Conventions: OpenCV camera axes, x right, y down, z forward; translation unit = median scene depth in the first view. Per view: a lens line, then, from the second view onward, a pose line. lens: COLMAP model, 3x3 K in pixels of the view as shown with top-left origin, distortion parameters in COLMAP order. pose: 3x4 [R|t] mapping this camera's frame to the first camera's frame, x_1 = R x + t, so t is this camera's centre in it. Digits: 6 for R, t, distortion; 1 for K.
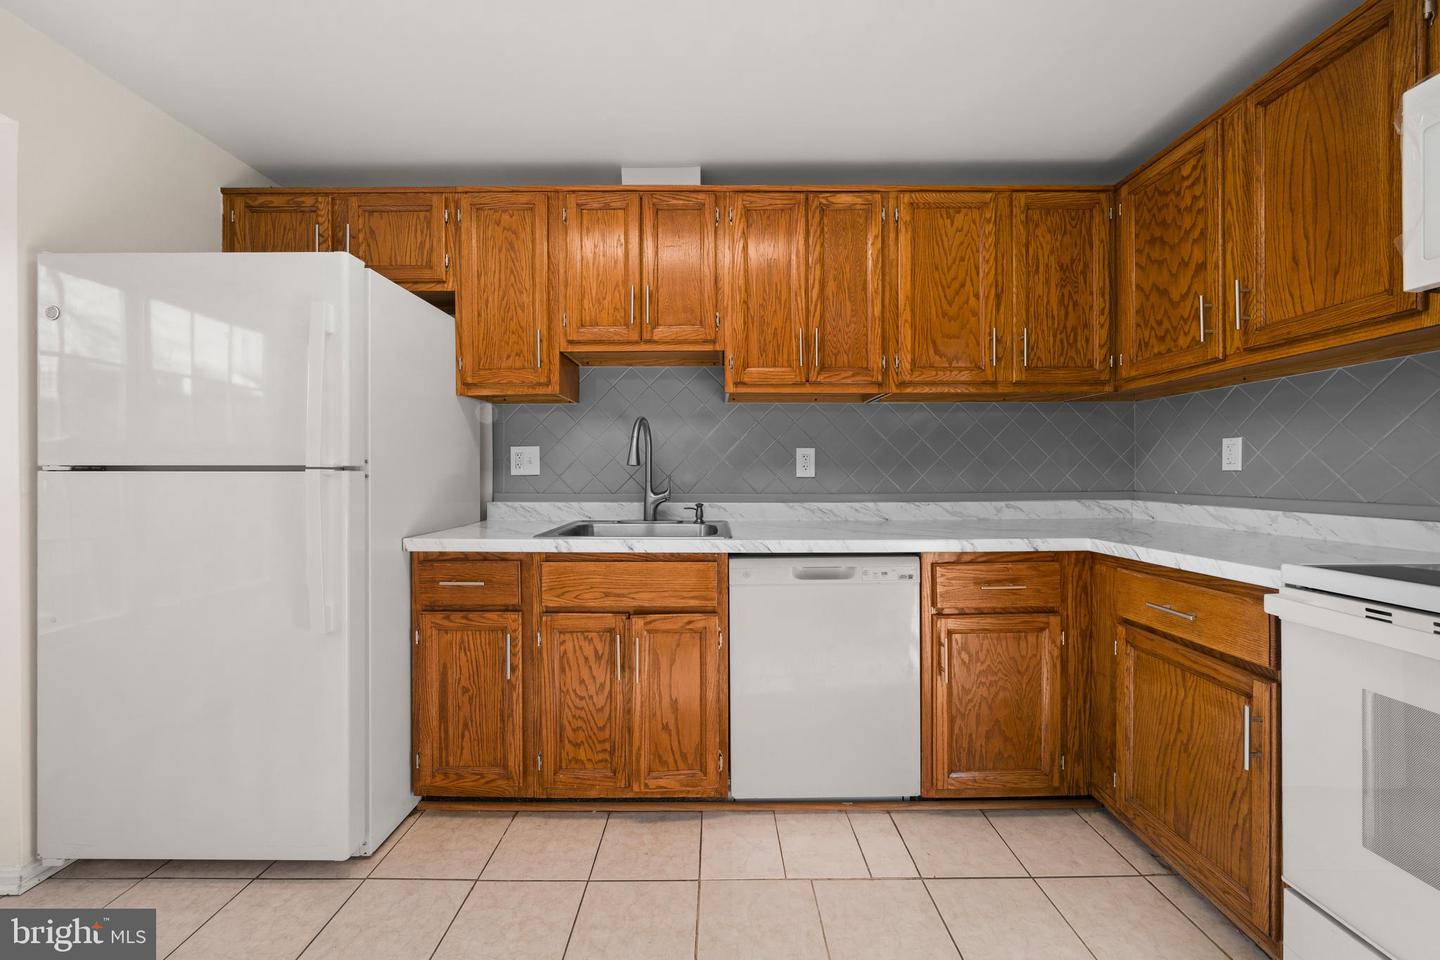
lens RADIAL K [[541.5, 0, 719.2], [0, 541.5, 473.4], [0, 0, 1]] dist [-0.002011, -0.000124]
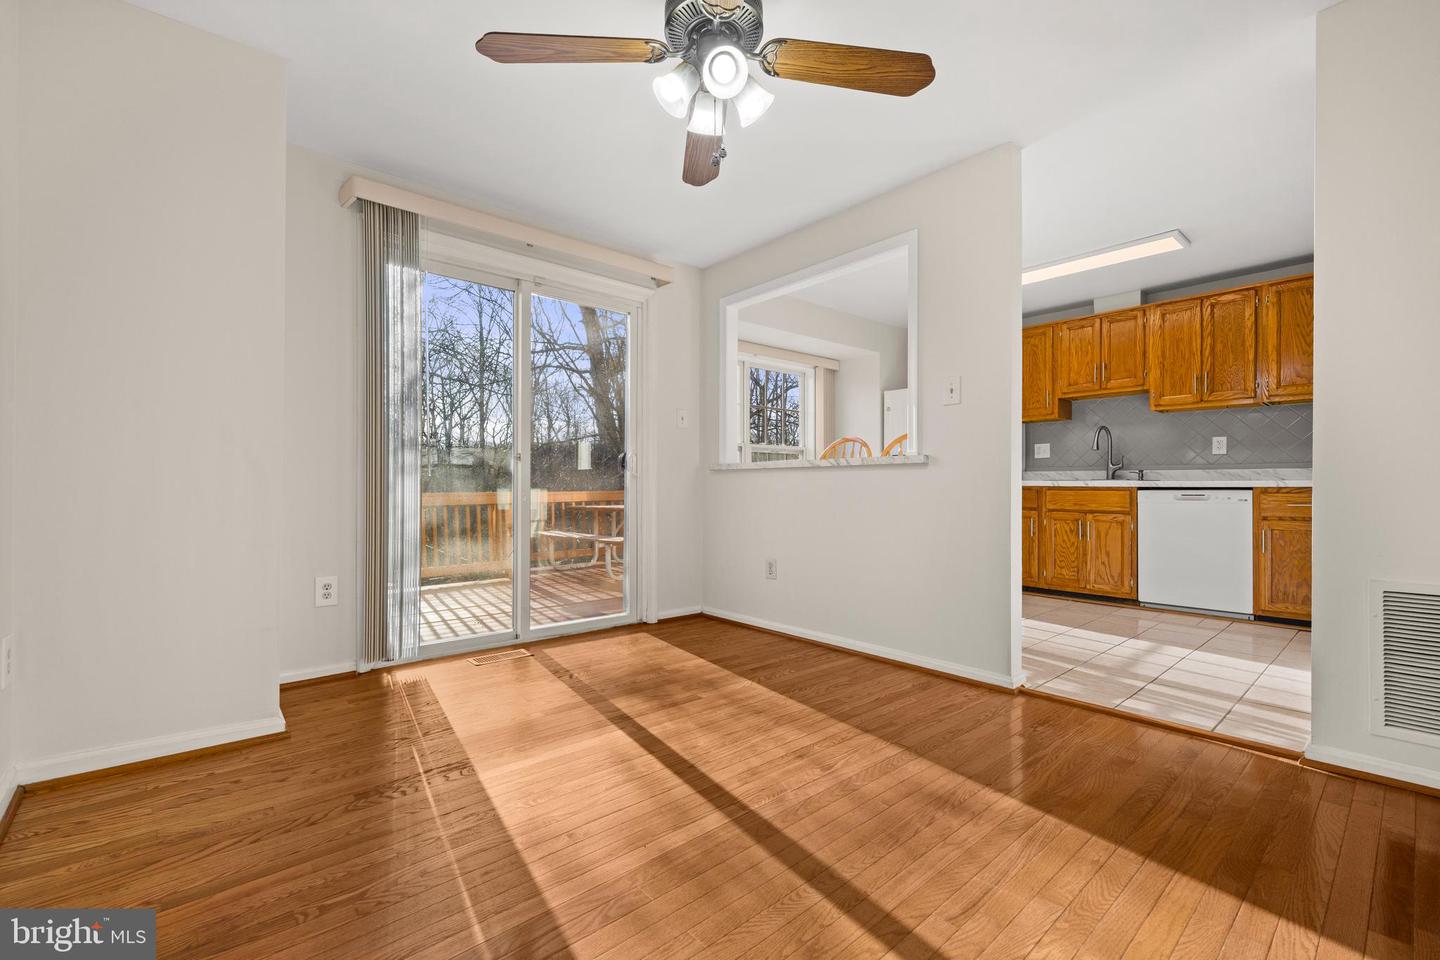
lens RADIAL K [[617.0, 0, 721.1], [0, 617.0, 487.7], [0, 0, 1]] dist [0.001952, -0.000215]
pose [[0.657705, 0.006185, -0.753251, 0.776762], [-0.002603, 0.999979, 0.005938, 0.136617], [0.753272, -0.001945, 0.657707, -1.868569]]
